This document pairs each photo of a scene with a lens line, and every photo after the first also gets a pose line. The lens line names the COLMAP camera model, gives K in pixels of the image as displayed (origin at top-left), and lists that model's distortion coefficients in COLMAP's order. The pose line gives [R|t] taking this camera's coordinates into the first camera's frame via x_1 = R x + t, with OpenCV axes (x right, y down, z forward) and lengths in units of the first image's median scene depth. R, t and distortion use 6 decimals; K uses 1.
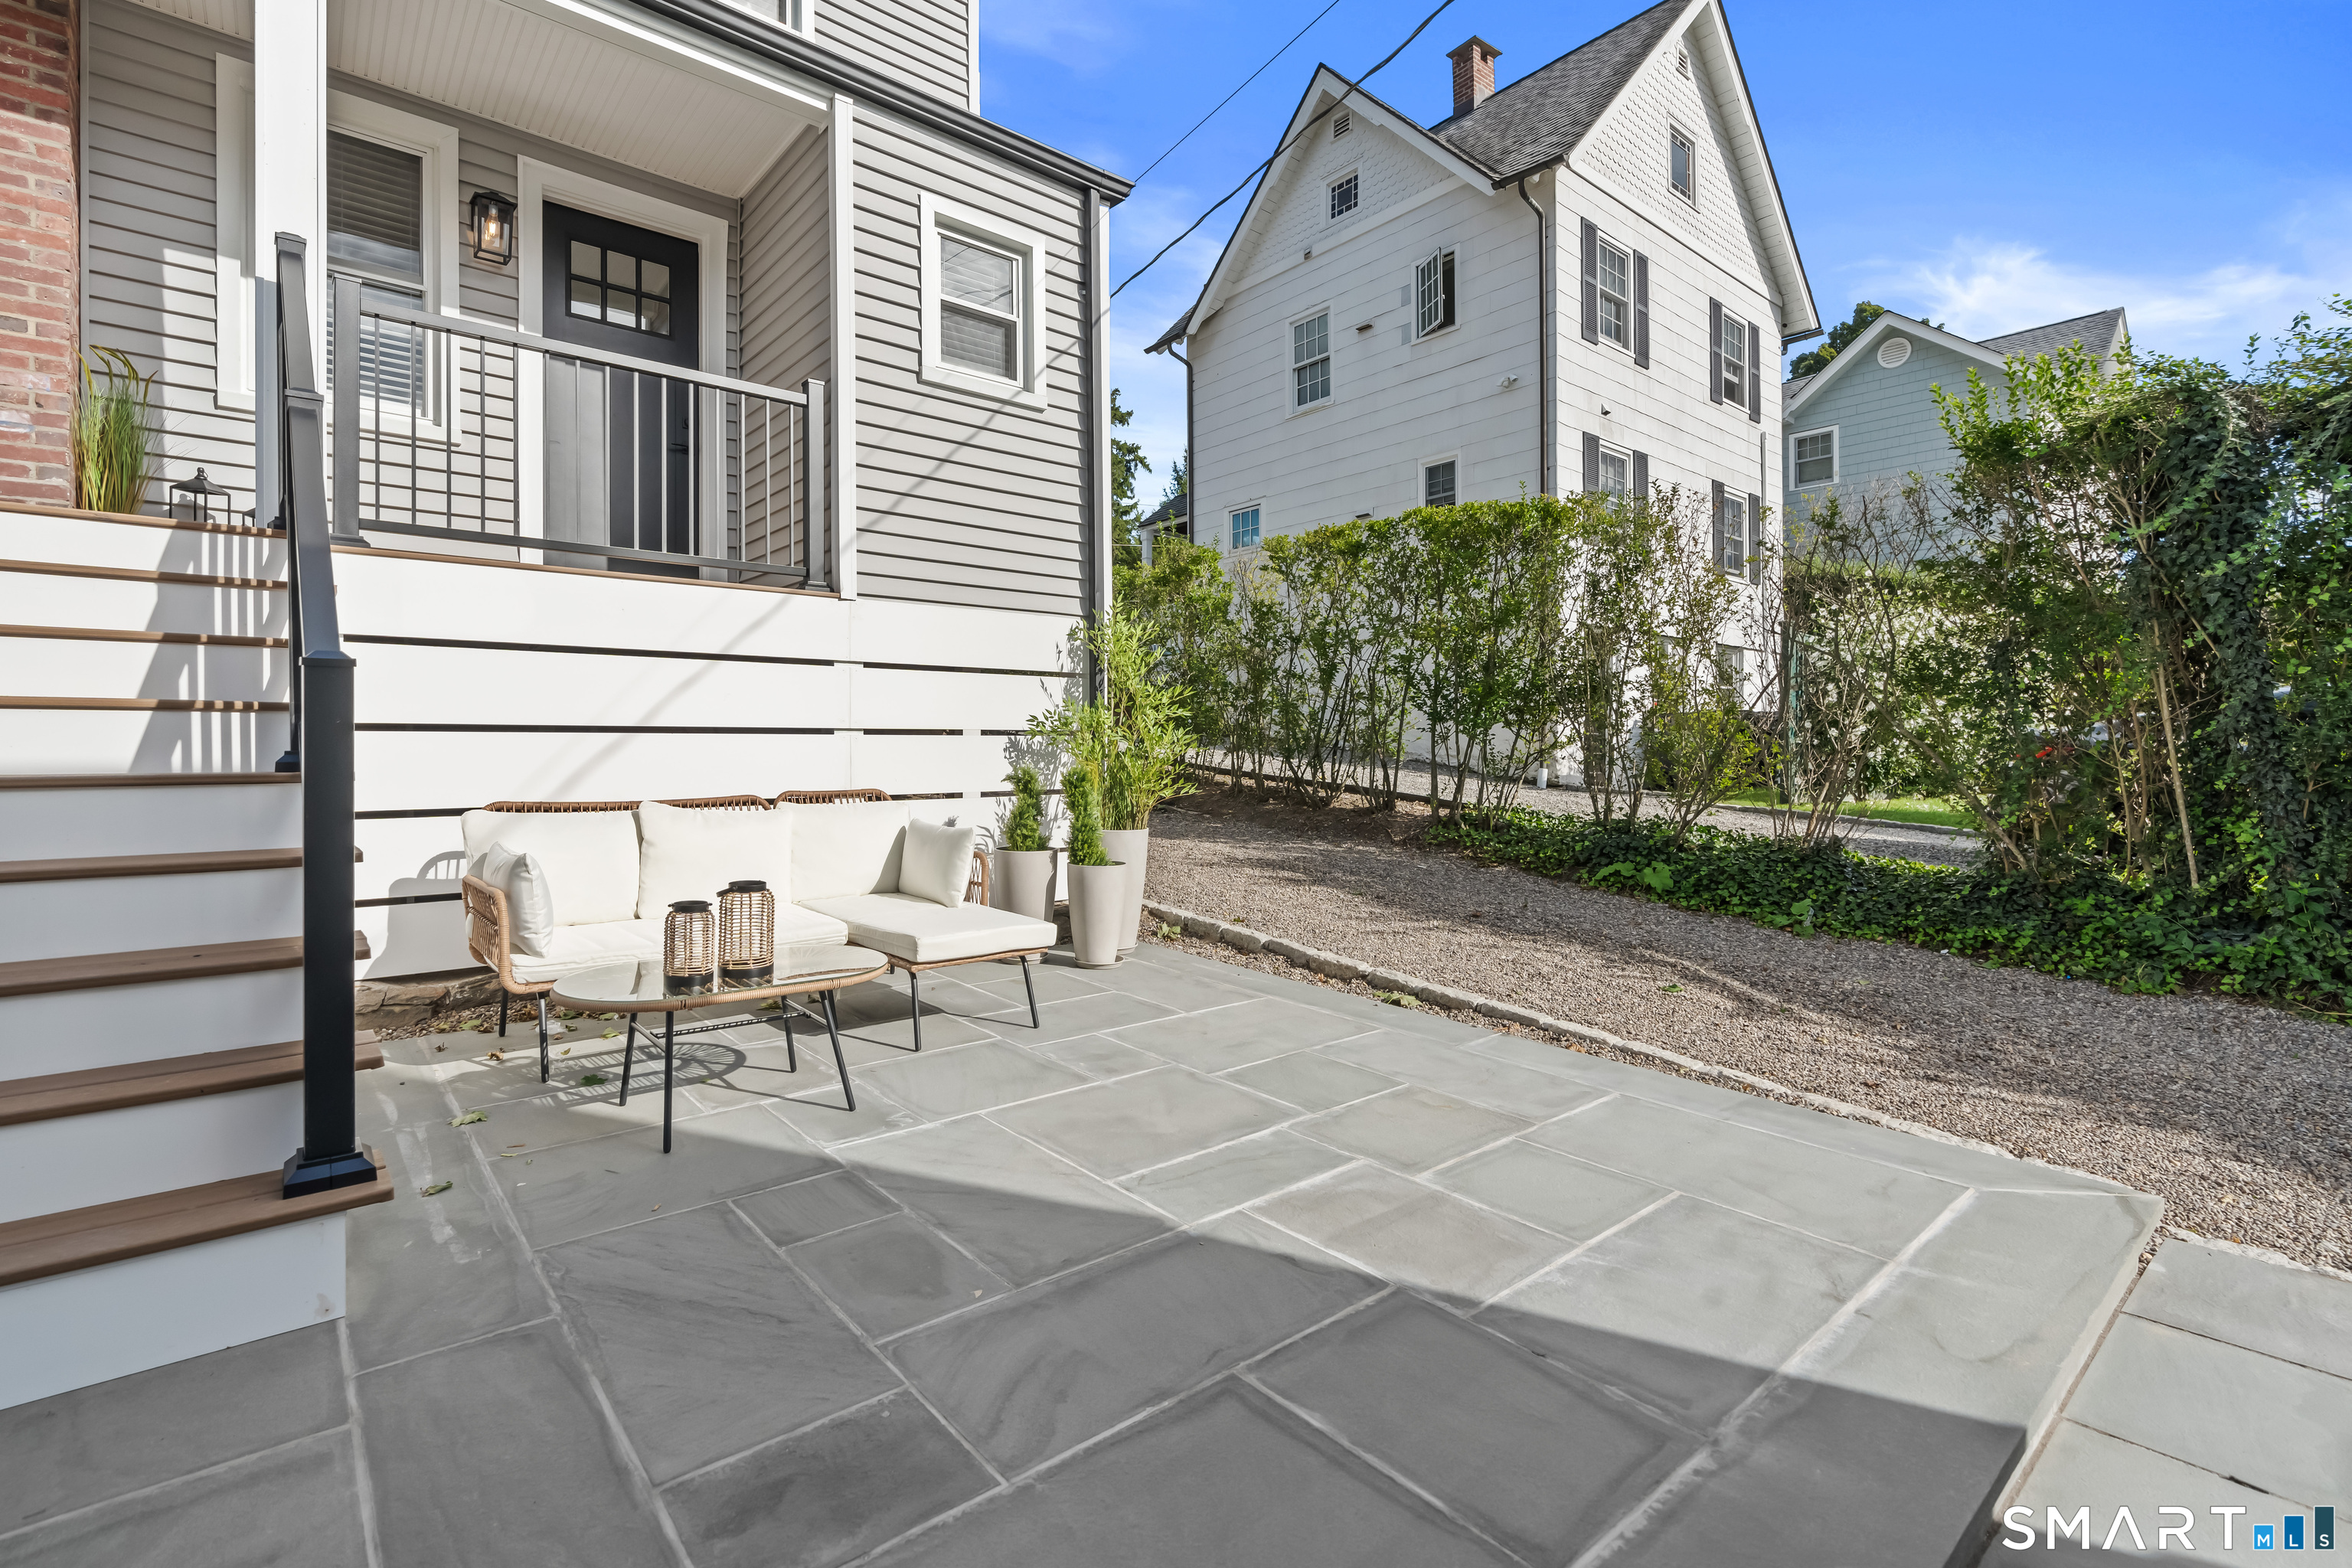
lens RADIAL K [[1072.2, 0, 1165.5], [0, 1072.2, 759.4], [0, 0, 1]] dist [-0.014338, 0.005248]
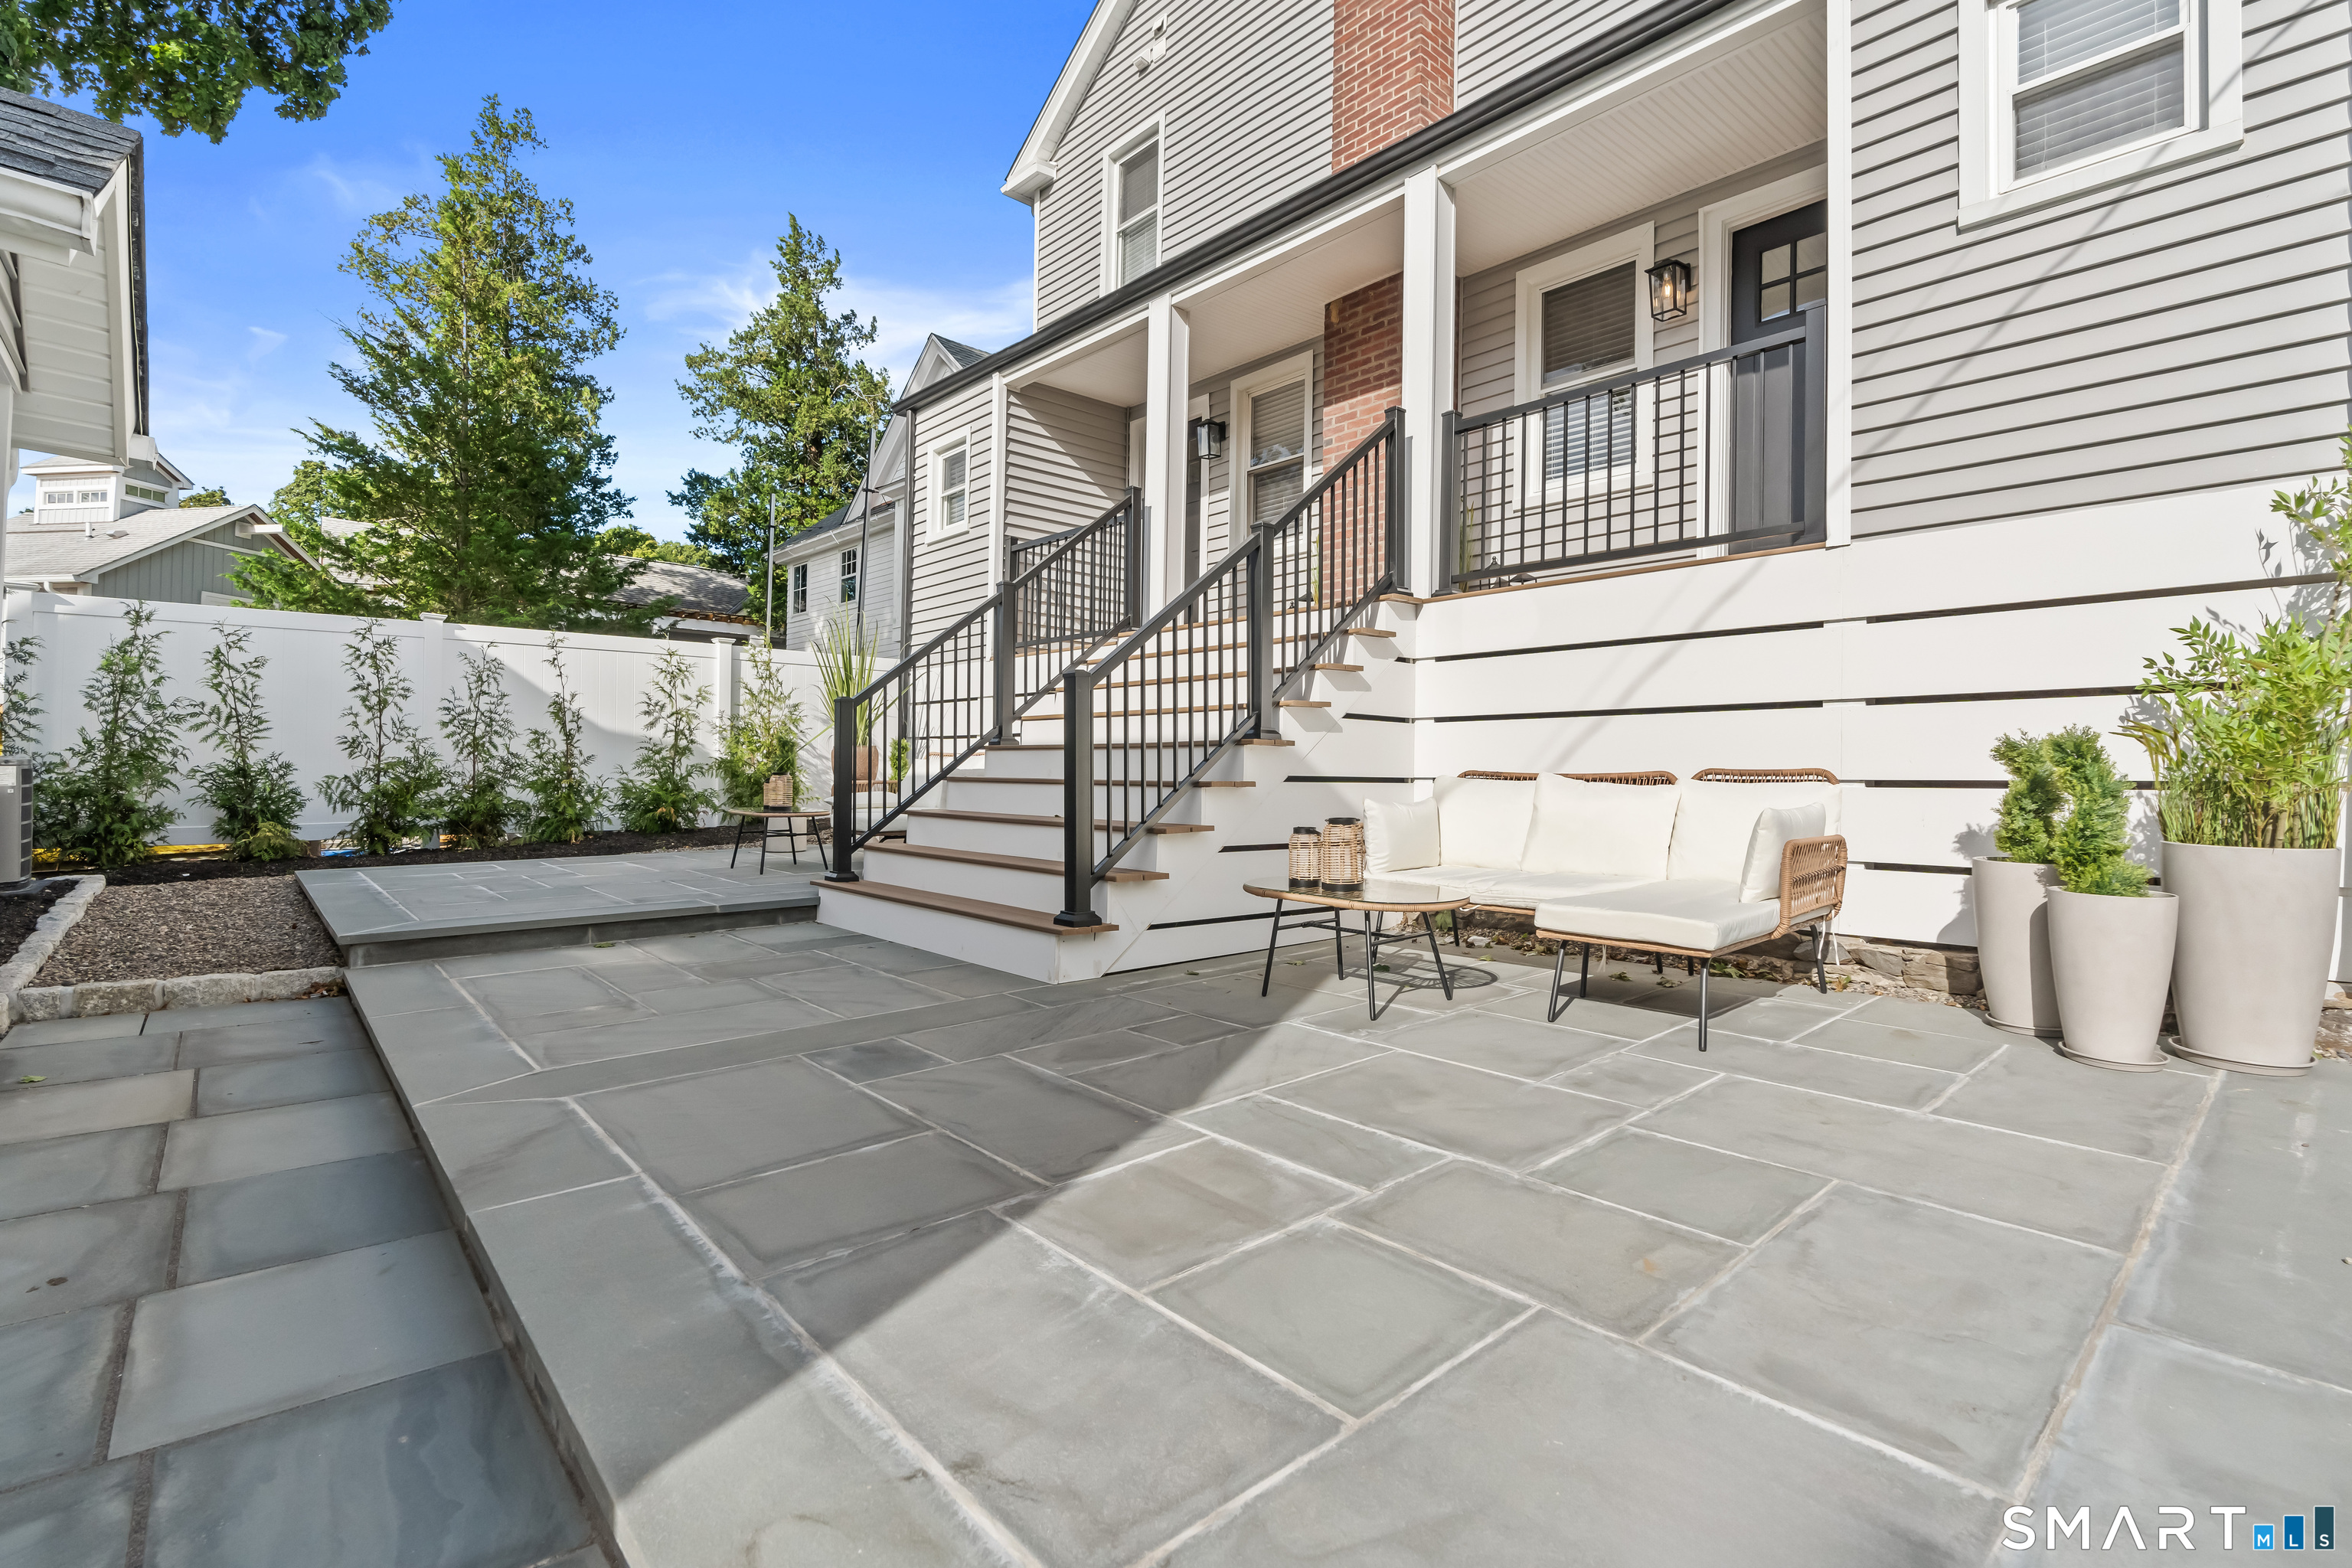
lens RADIAL K [[1065.1, 0, 1171.1], [0, 1065.1, 772.6], [0, 0, 1]] dist [-0.018160, 0.009696]
pose [[0.024418, -0.002730, -0.999698, 0.509016], [-0.019088, 0.999813, -0.003197, 0.040491], [0.999520, 0.019160, 0.024361, 0.445599]]
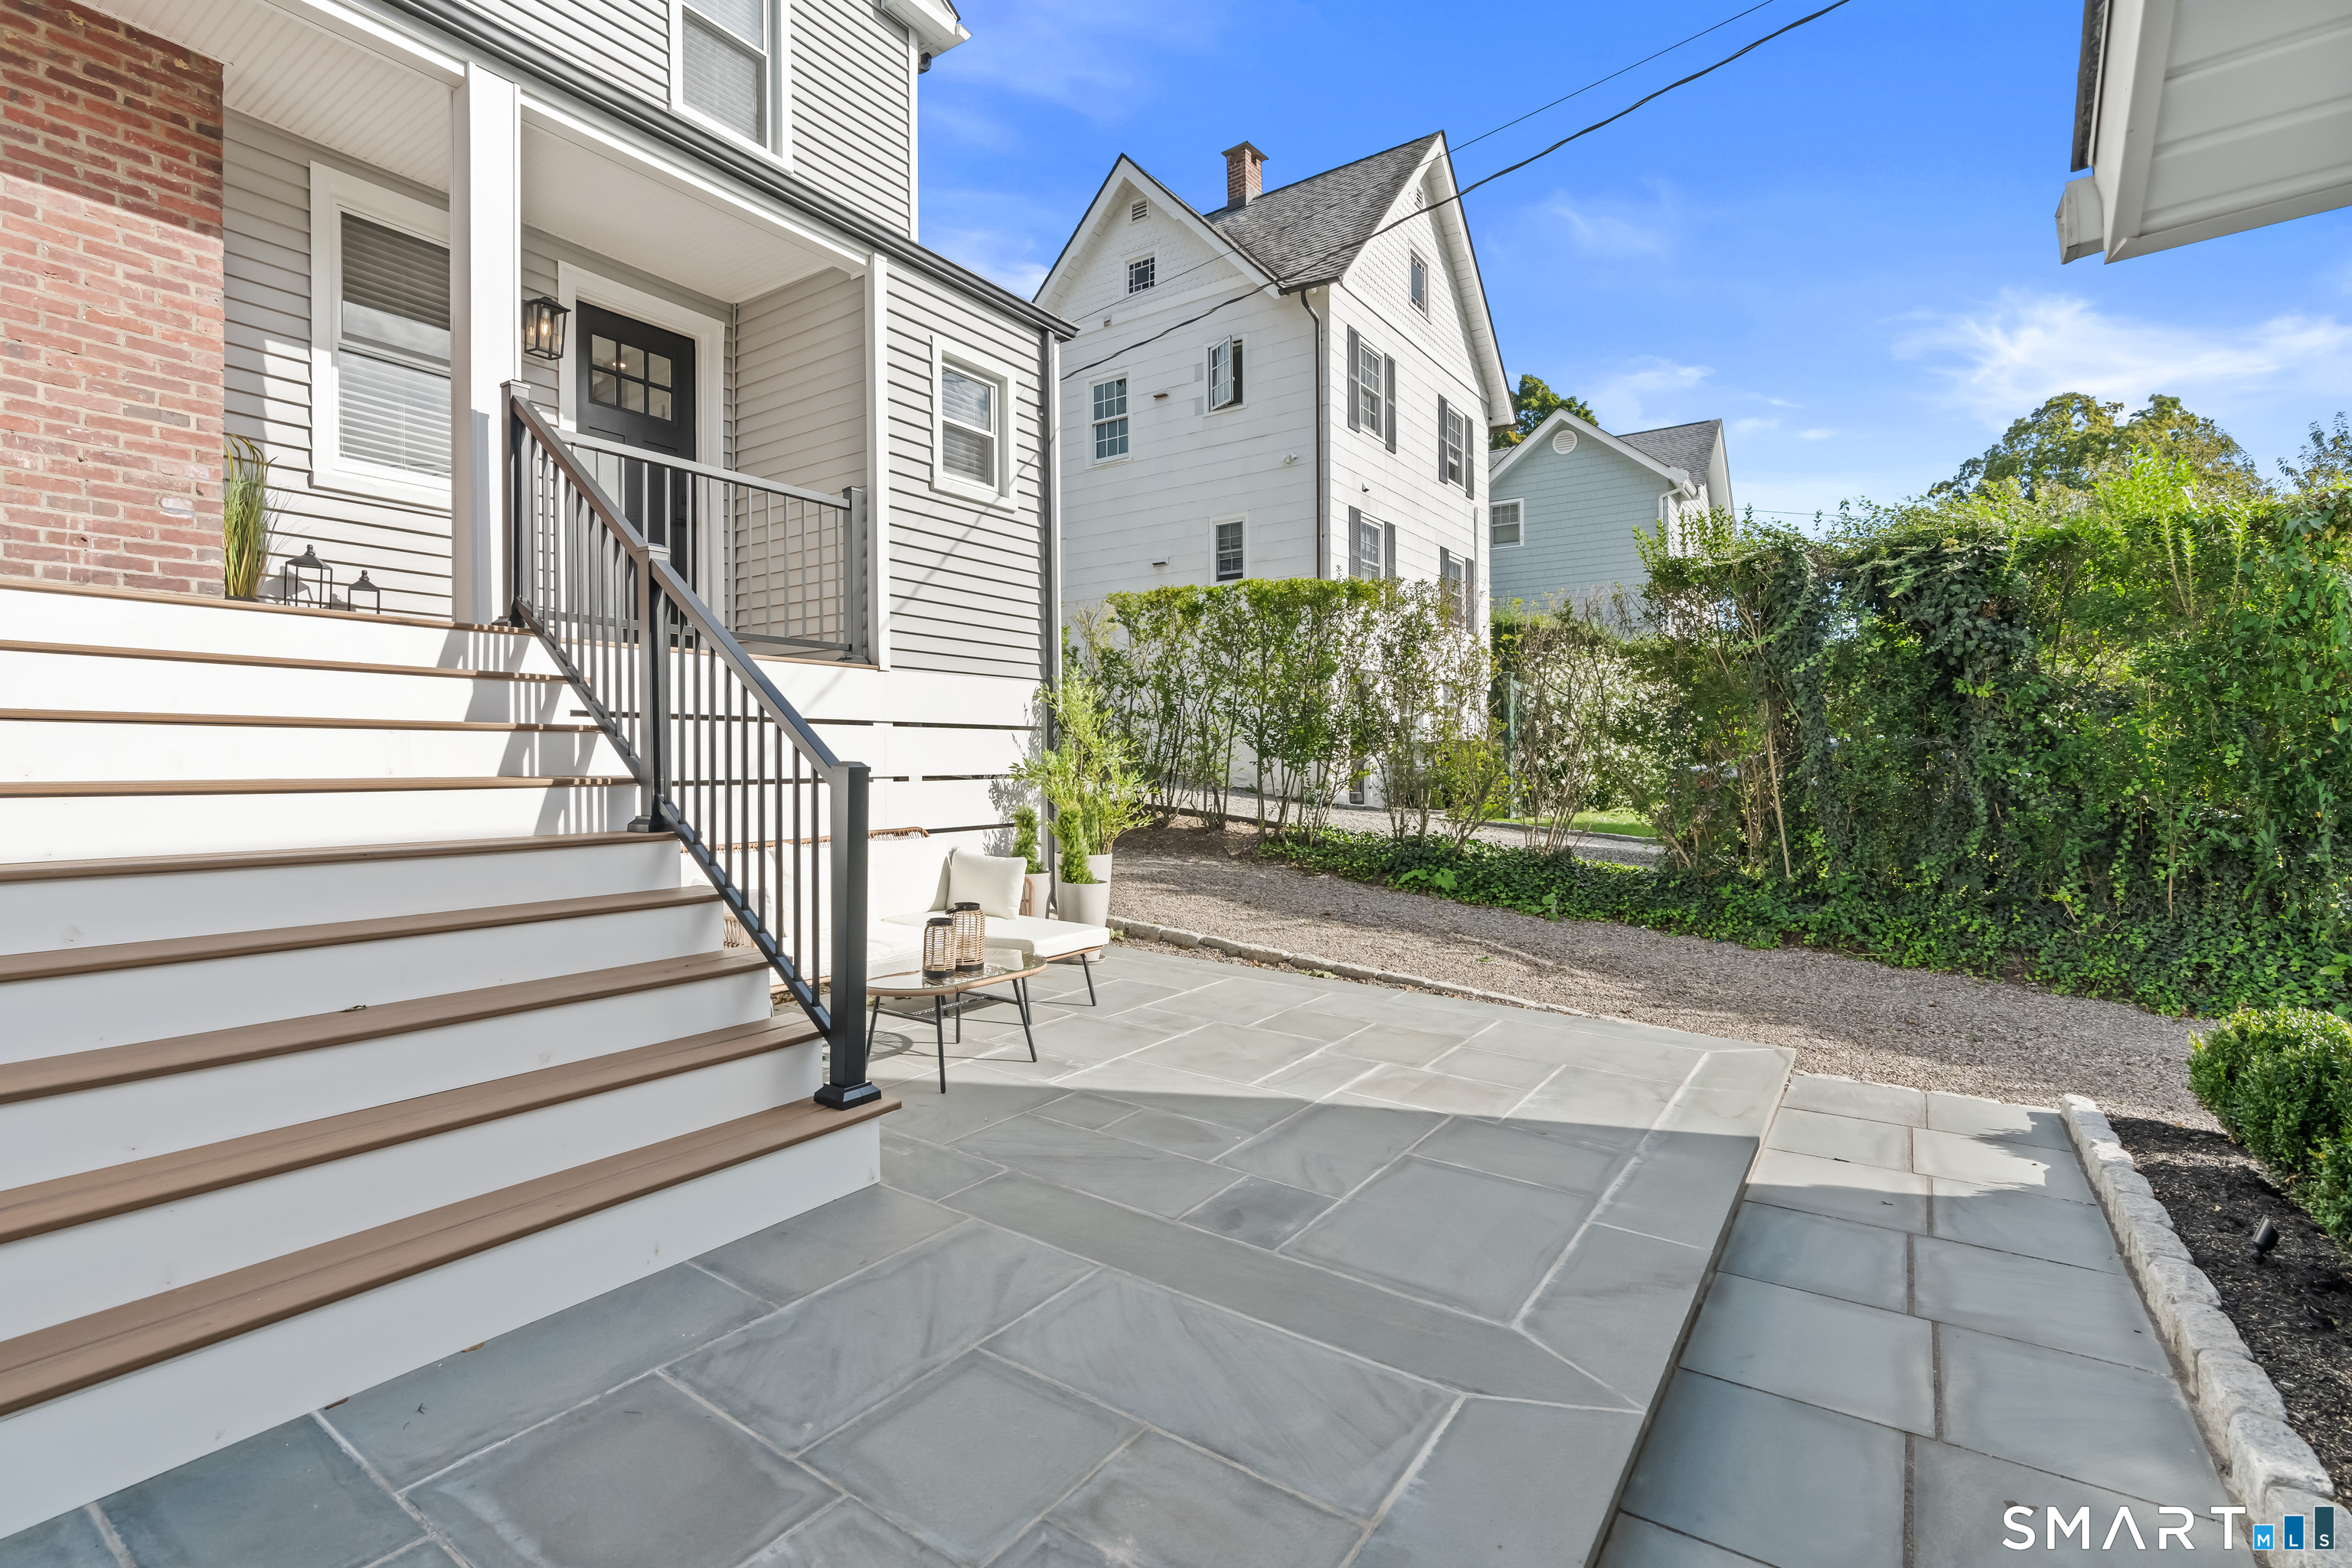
lens RADIAL K [[1065.1, 0, 1171.1], [0, 1065.1, 772.6], [0, 0, 1]] dist [-0.018160, 0.009696]
pose [[0.966050, -0.002129, 0.258345, -0.286723], [0.001815, 0.999997, 0.001455, -0.034081], [-0.258347, -0.000936, 0.966052, -0.243512]]
